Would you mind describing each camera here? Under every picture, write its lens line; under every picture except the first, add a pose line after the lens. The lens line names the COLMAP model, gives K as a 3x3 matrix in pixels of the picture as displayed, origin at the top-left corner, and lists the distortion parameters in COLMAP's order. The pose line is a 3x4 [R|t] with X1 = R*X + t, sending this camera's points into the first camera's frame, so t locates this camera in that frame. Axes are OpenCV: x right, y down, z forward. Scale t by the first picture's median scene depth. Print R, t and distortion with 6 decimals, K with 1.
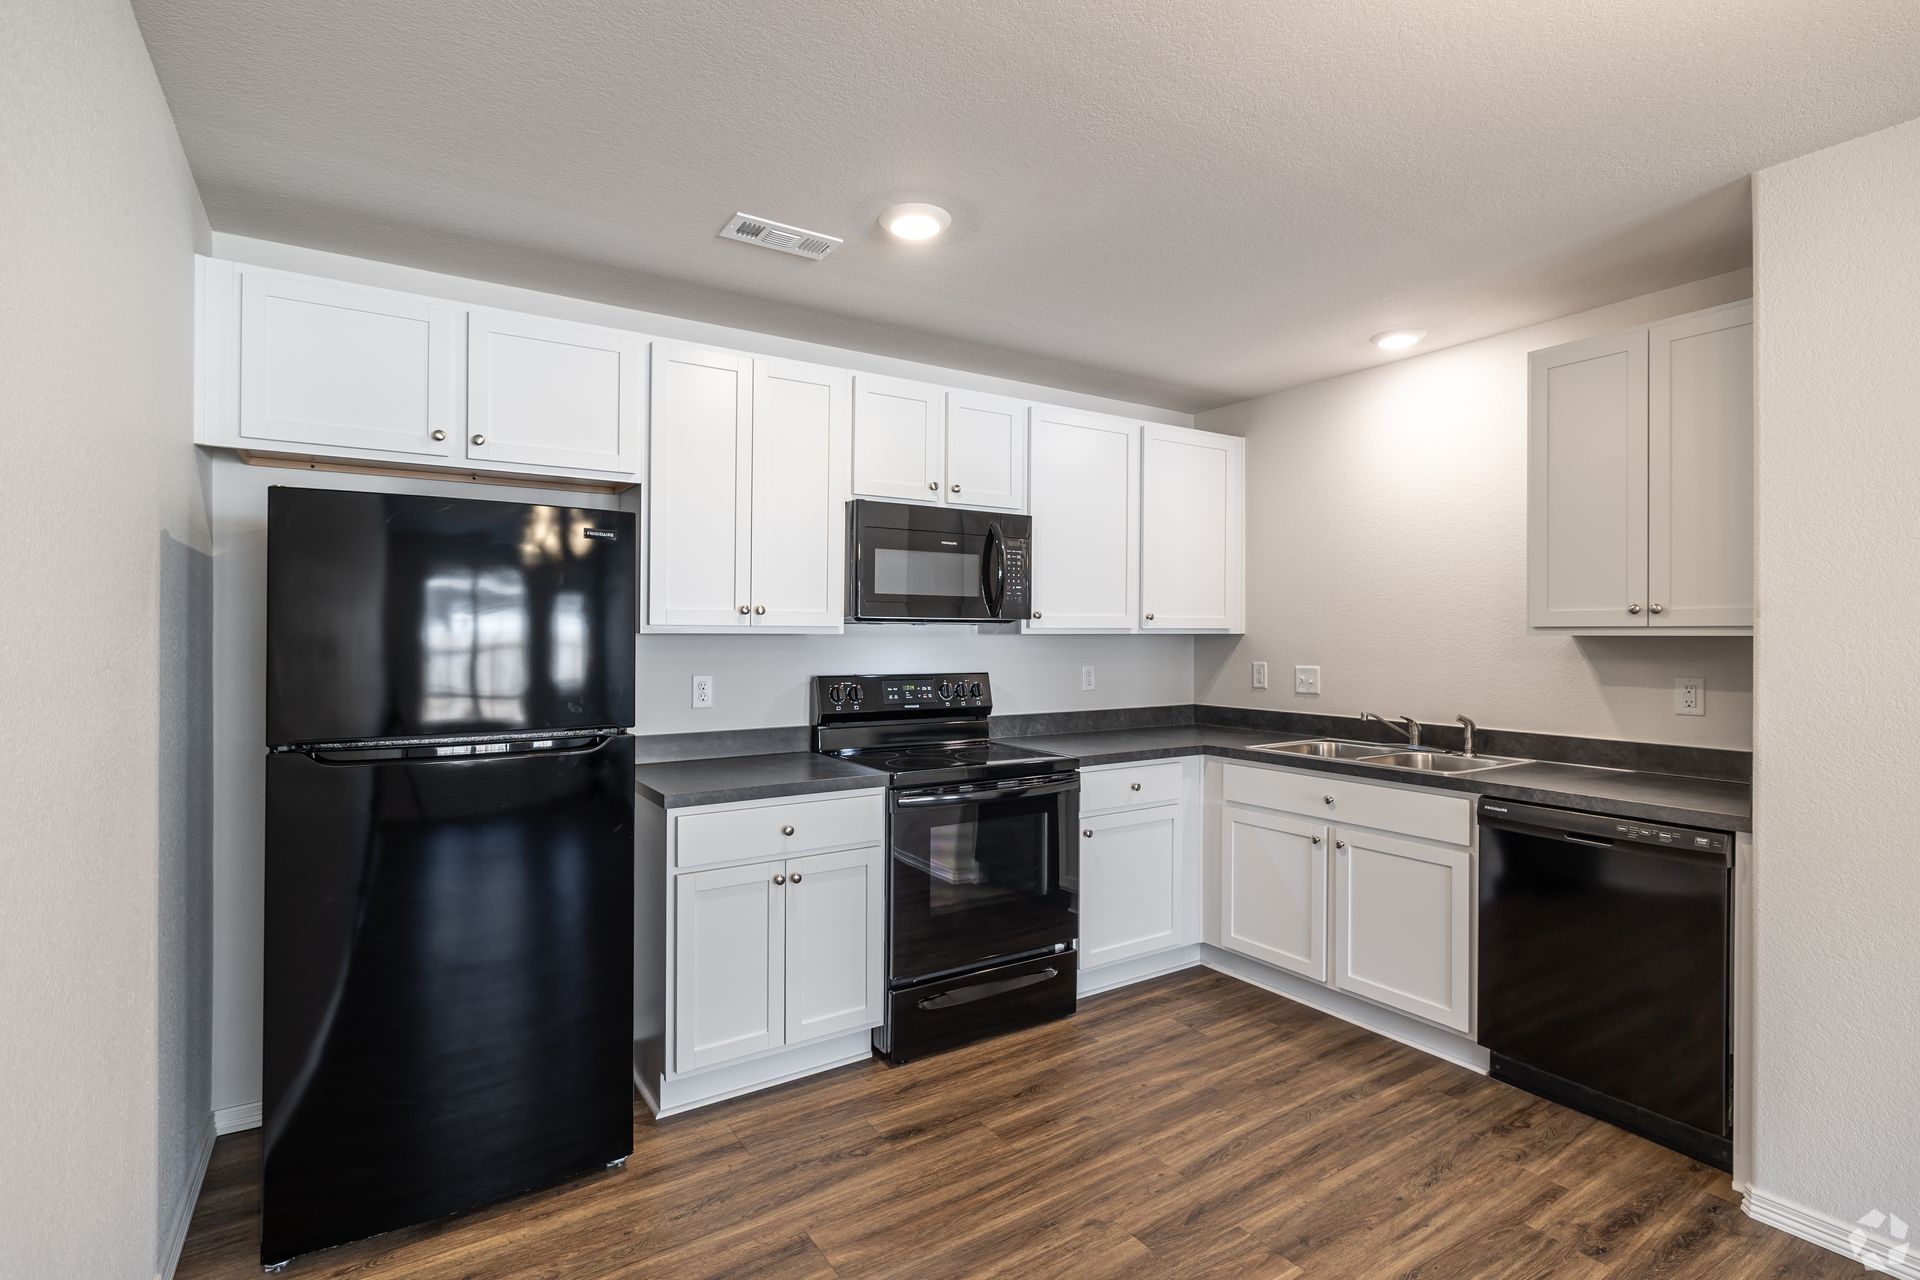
lens RADIAL K [[919.3, 0, 960.0], [0, 919.3, 640.0], [0, 0, 1]] dist [-0.001390, -0.000124]
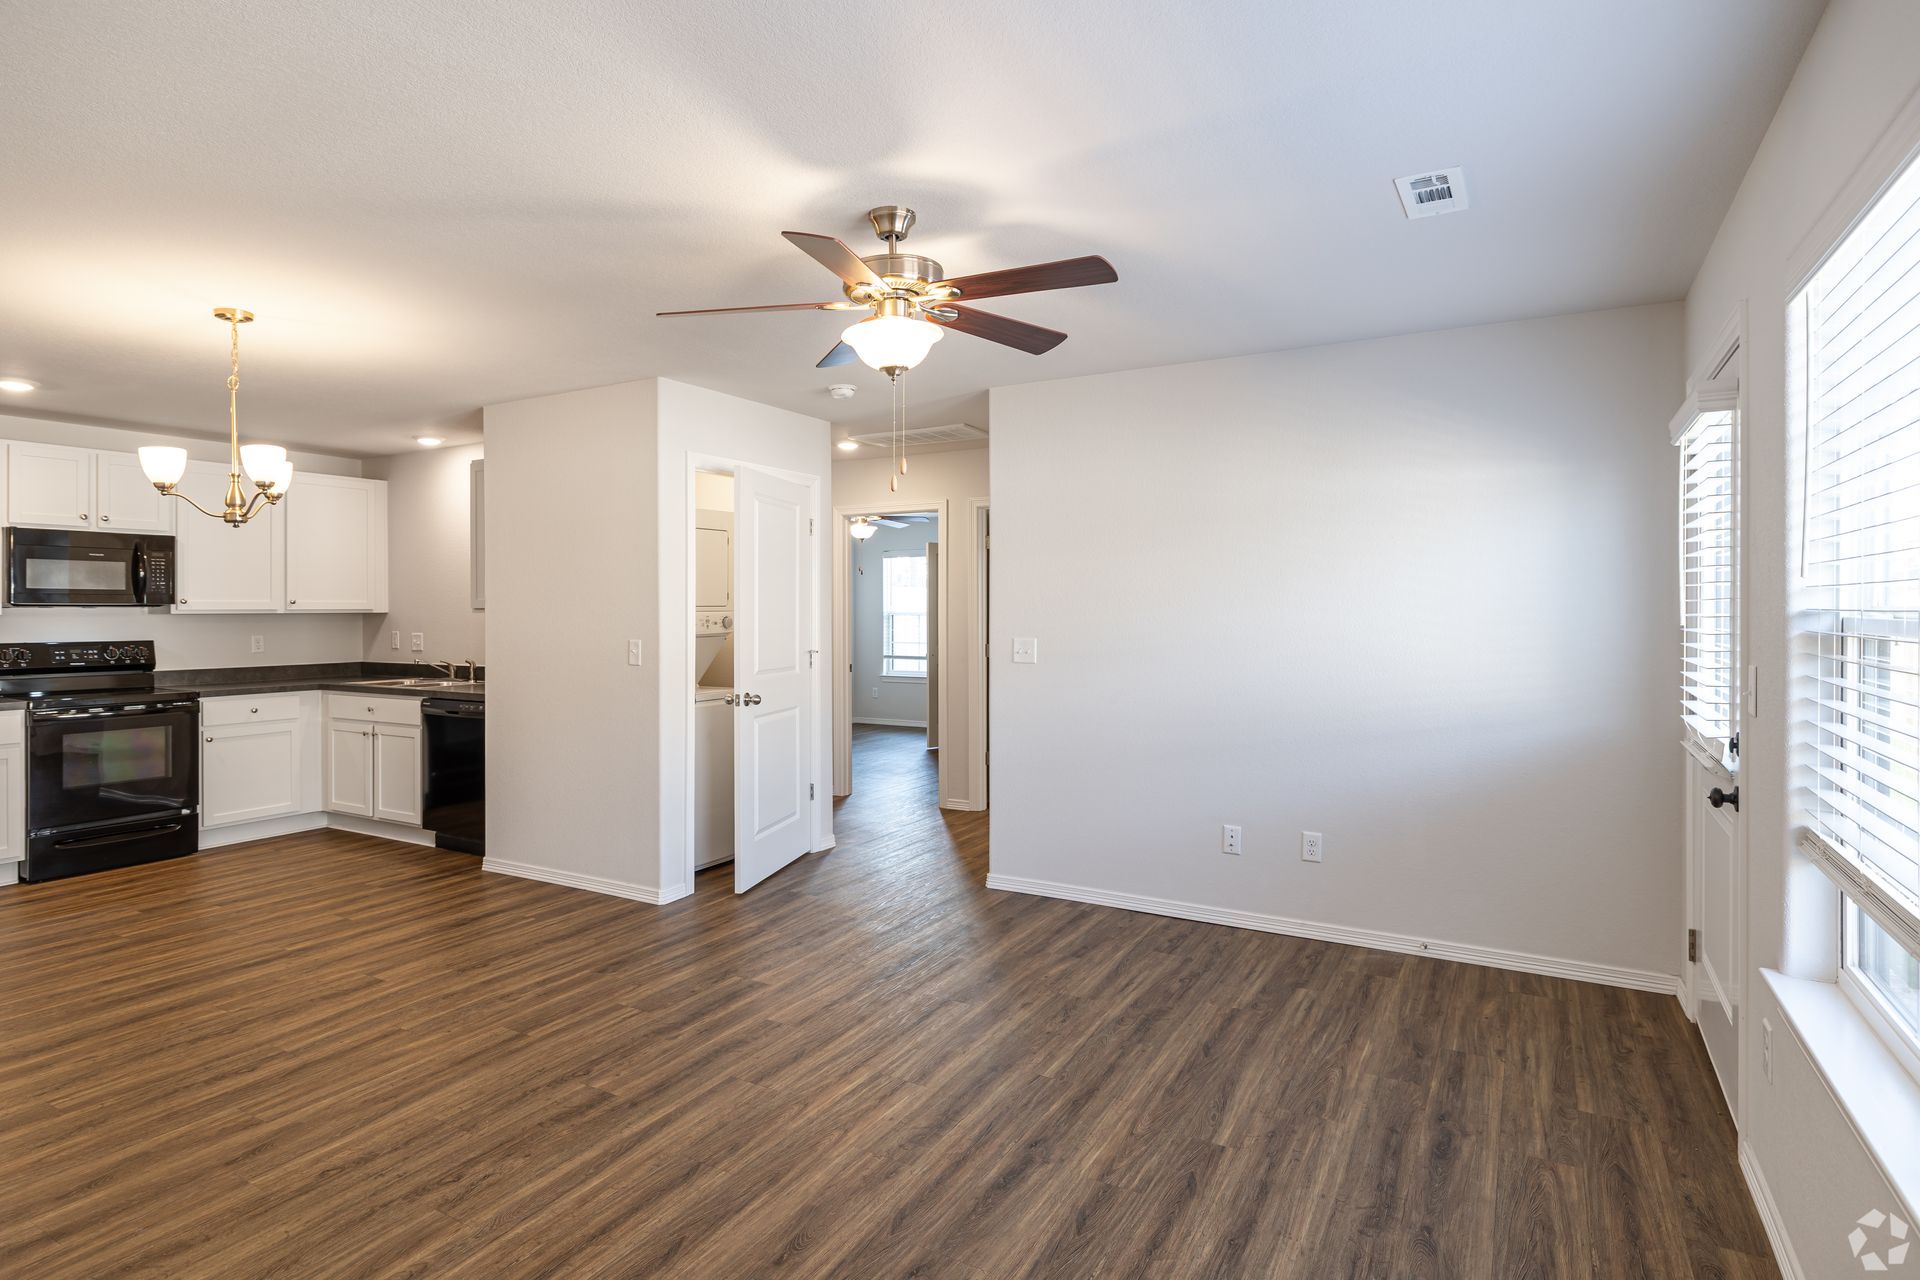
lens RADIAL K [[1029.5, 0, 955.7], [0, 1029.5, 613.5], [0, 0, 1]] dist [-0.000331, 0.000946]
pose [[0.889801, -0.003507, 0.456335, 0.454191], [0.004049, 0.999992, -0.000210, -0.001636], [-0.456330, 0.002034, 0.889808, -1.119927]]
